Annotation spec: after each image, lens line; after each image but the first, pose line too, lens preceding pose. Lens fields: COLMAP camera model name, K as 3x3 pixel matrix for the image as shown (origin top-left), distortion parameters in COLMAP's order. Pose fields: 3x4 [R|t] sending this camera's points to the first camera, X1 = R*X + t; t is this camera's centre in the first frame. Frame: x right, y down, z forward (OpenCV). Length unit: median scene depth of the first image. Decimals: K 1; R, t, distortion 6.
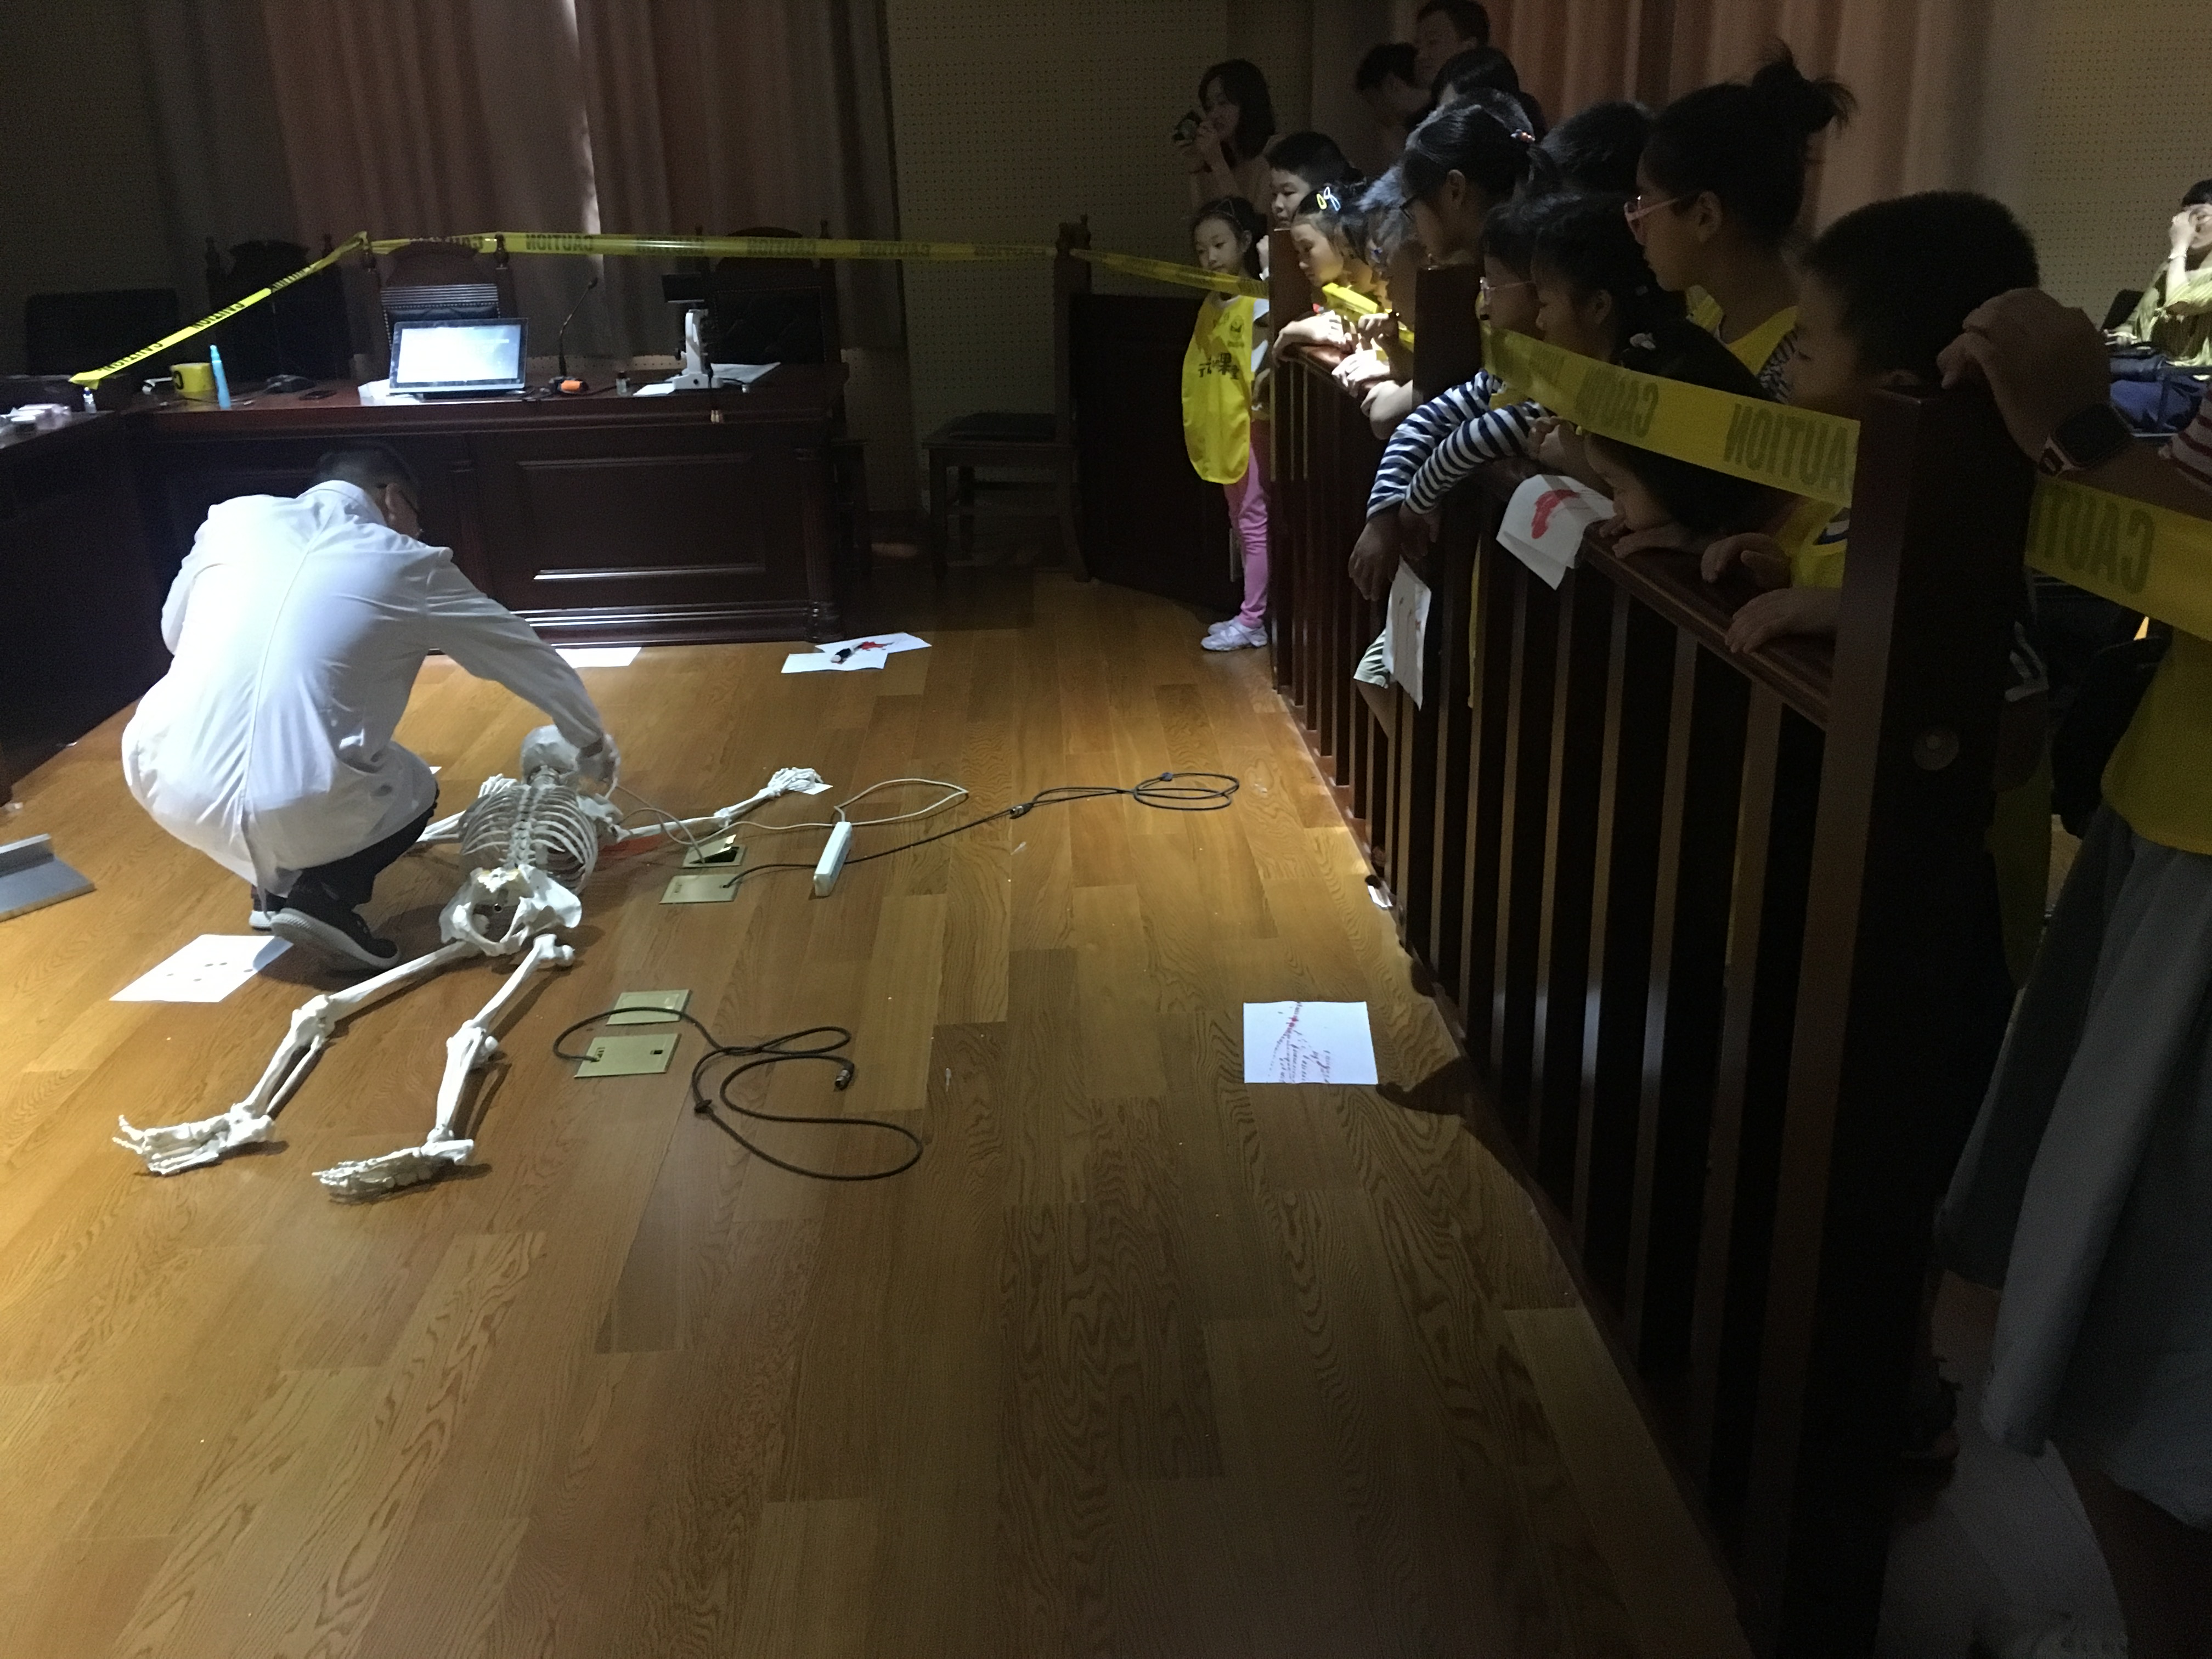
lens RADIAL K [[1897.6, 0, 1114.3], [0, 1897.6, 816.2], [0, 0, 1]] dist [0.076689, -0.073236]
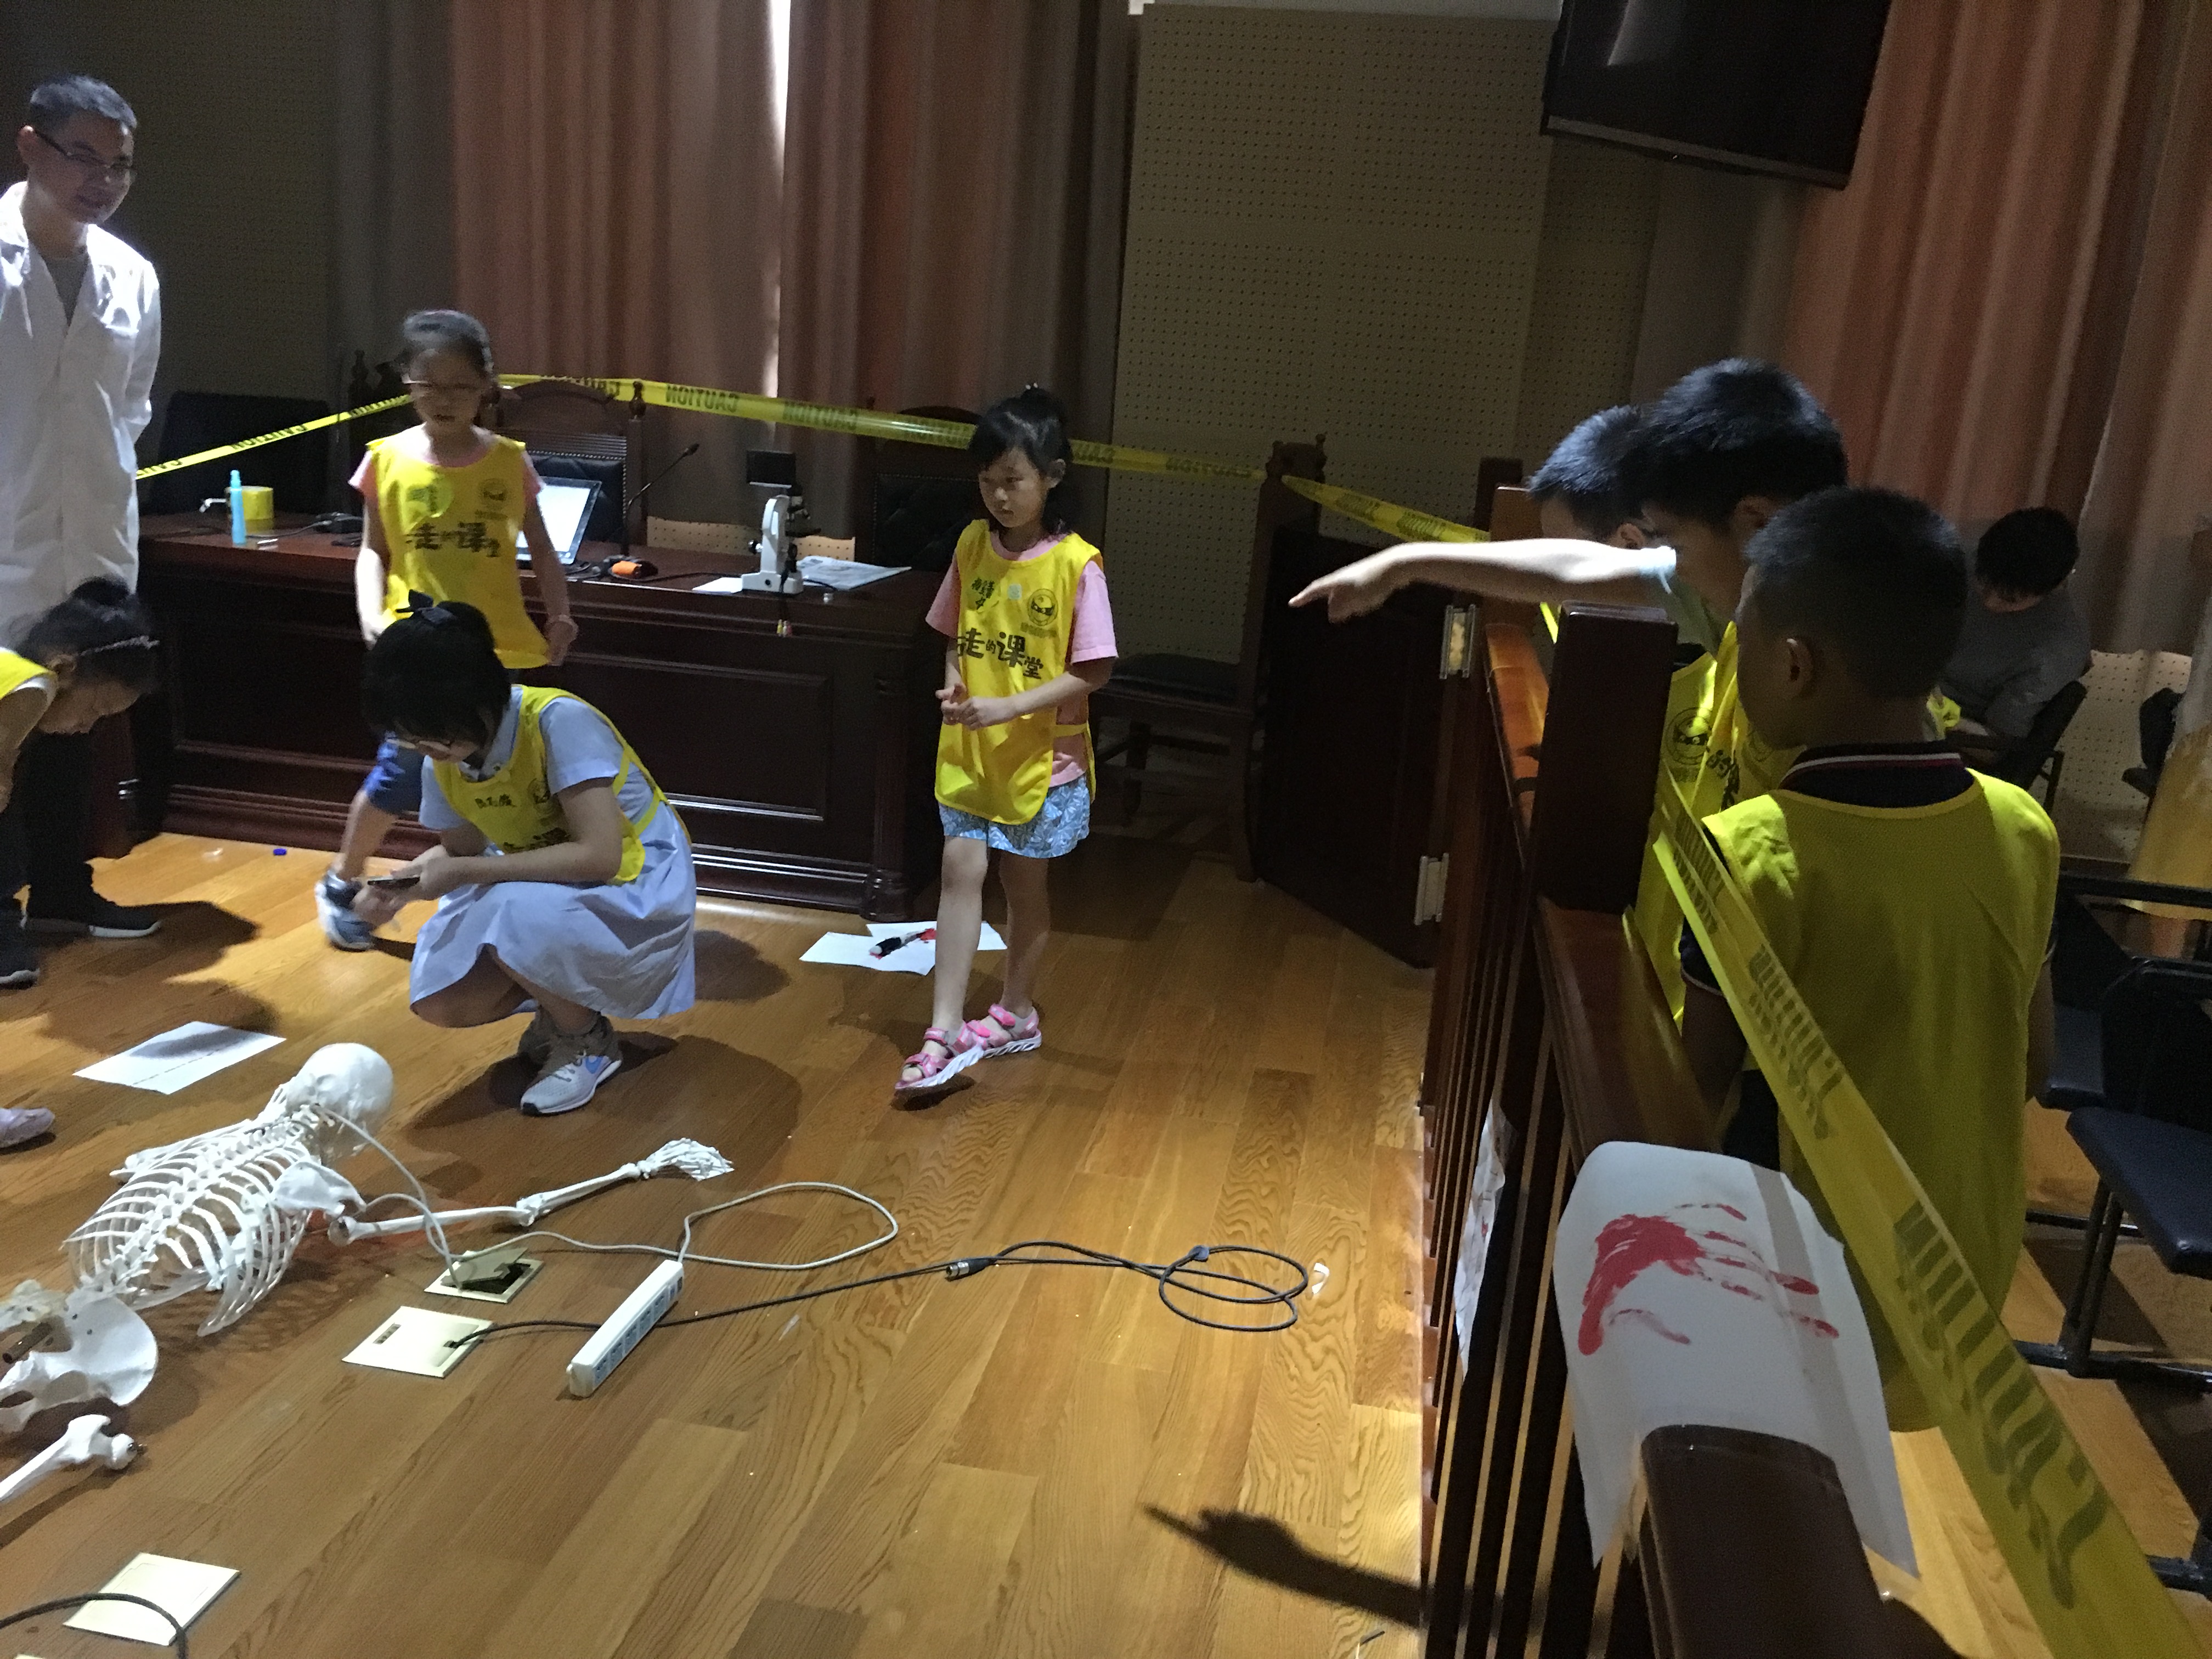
lens RADIAL K [[1897.6, 0, 1102.9], [0, 1897.6, 837.2], [0, 0, 1]] dist [0.076689, -0.073236]
pose [[0.971309, 0.151963, -0.182939, 0.086894], [-0.166995, 0.983492, -0.069691, -0.098935], [0.169329, 0.098241, 0.980651, 0.275274]]
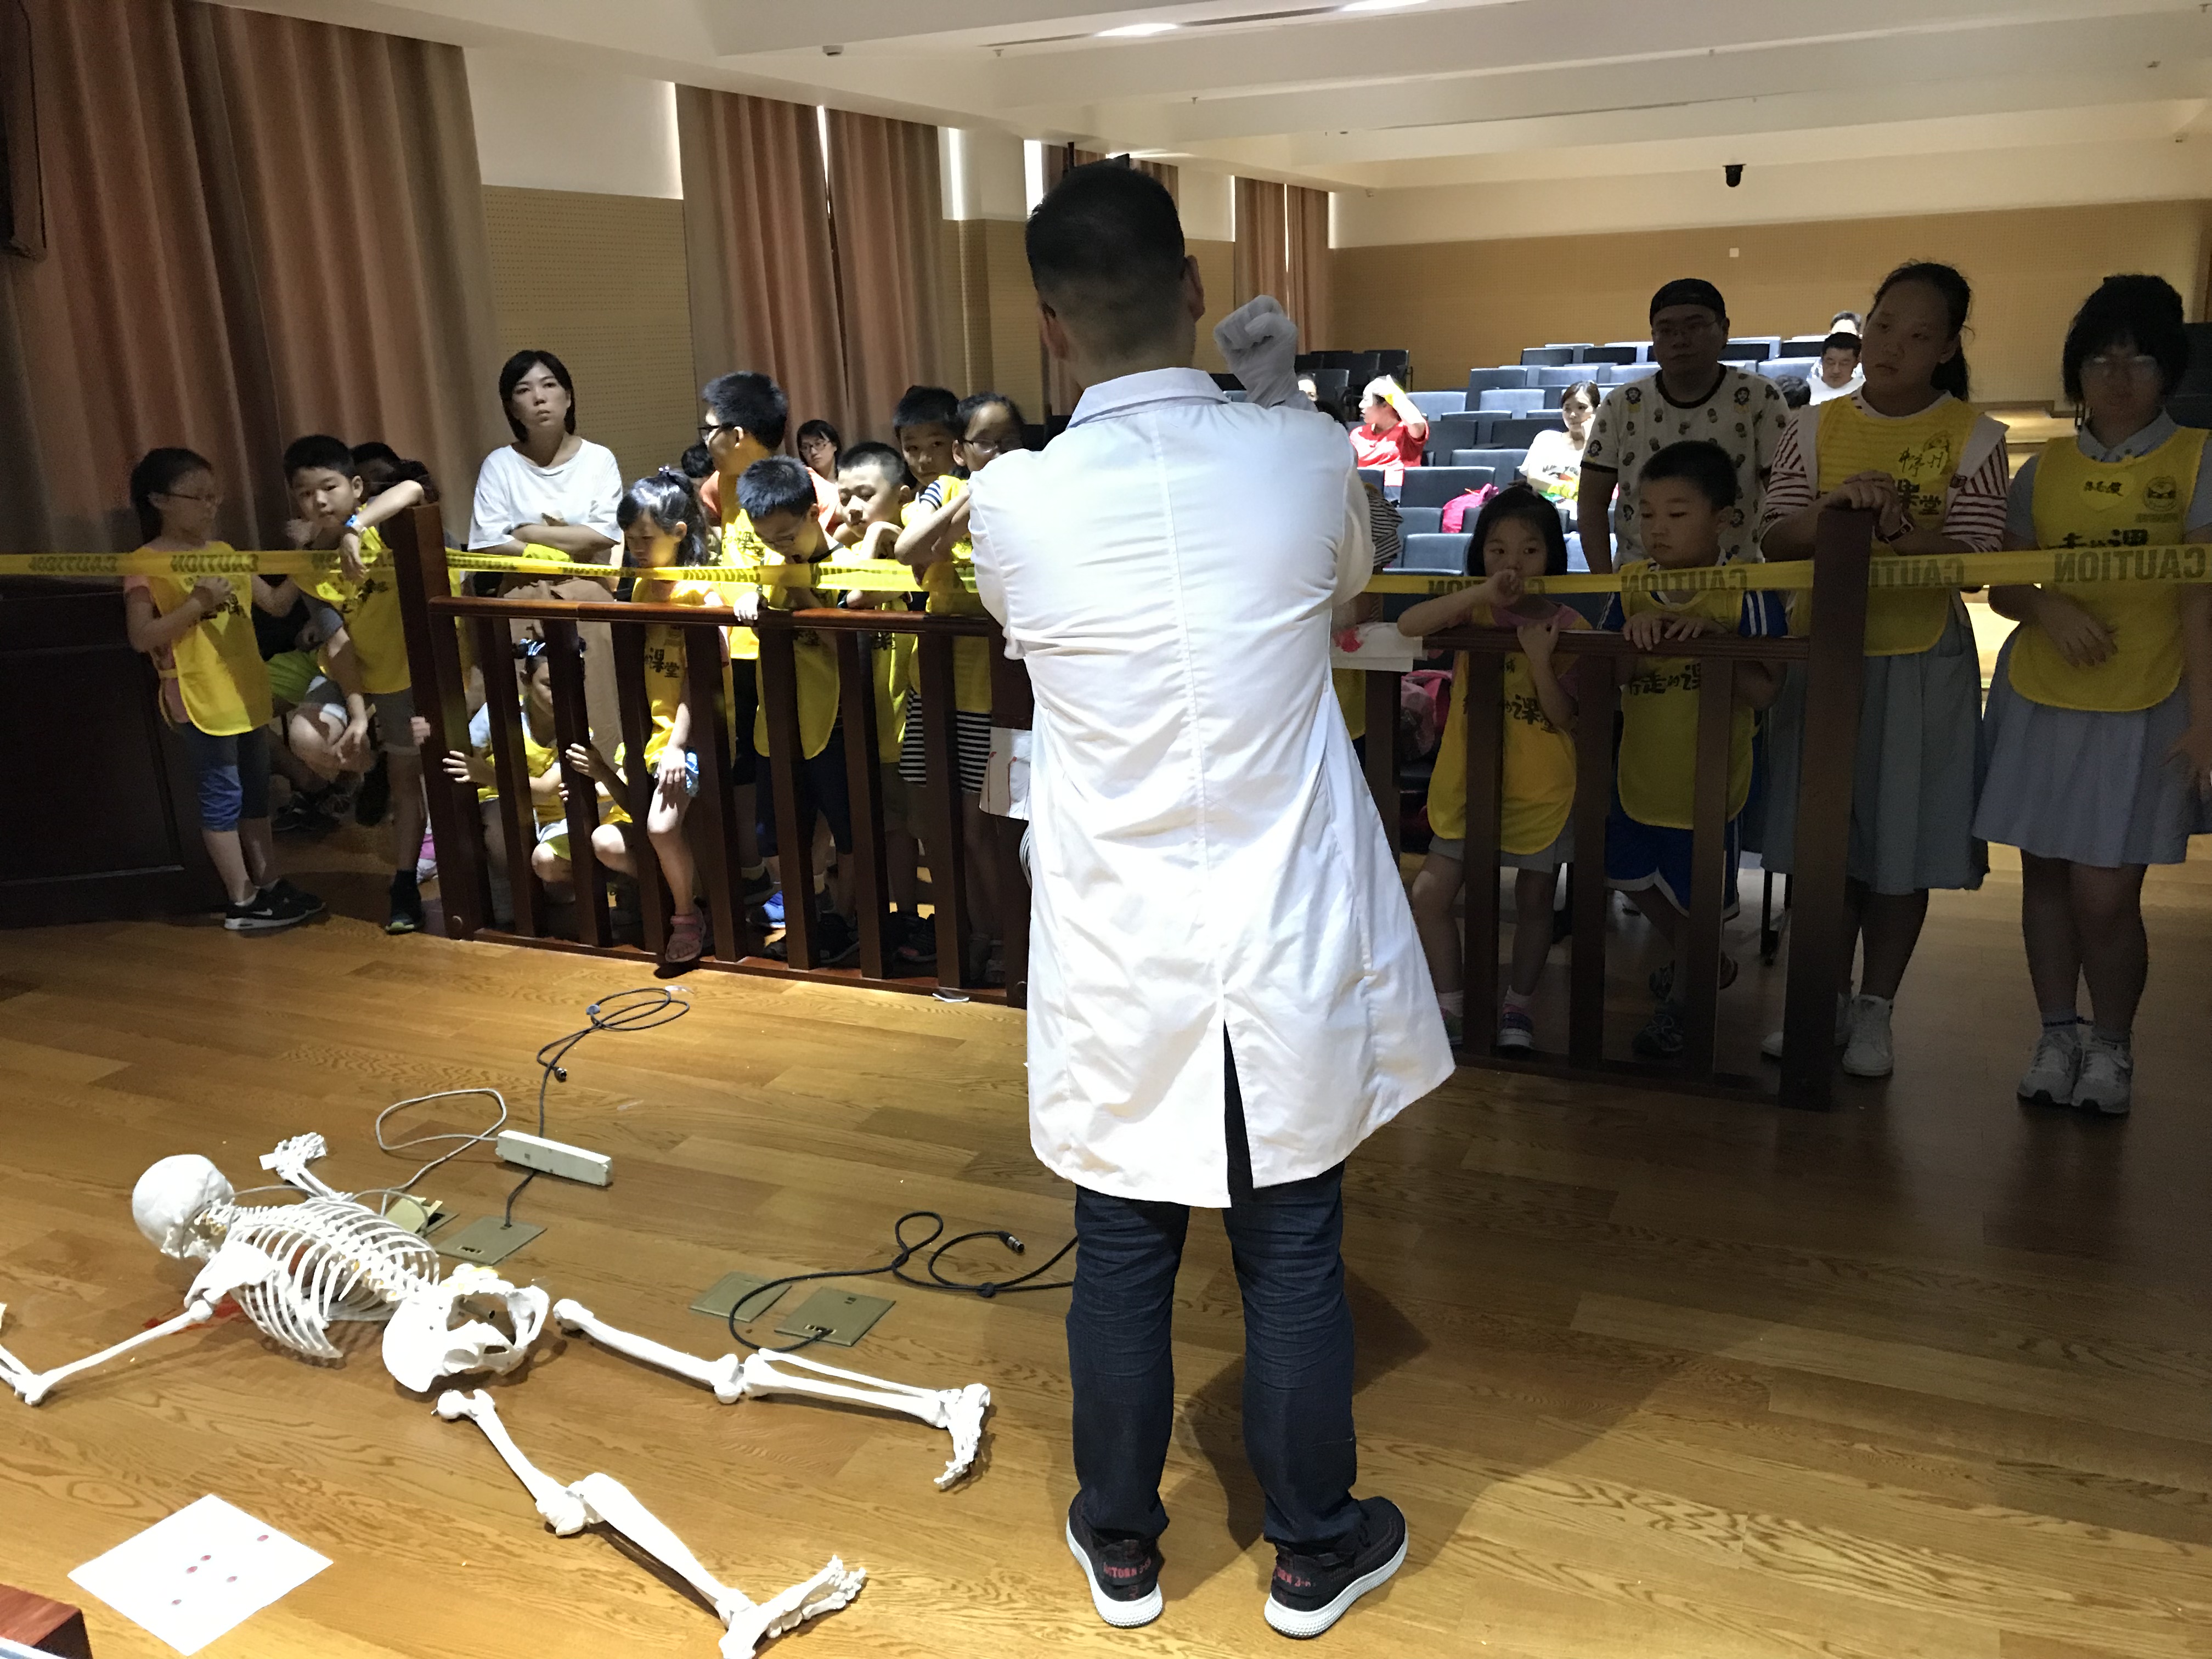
lens RADIAL K [[1797.8, 0, 1105.0], [0, 1797.8, 831.0], [0, 0, 1]] dist [0.030734, -0.005658]
pose [[0.448246, -0.226360, 0.864776, -0.600717], [0.319002, 0.944217, 0.081803, -0.093068], [-0.835053, 0.239197, 0.495451, 0.216710]]
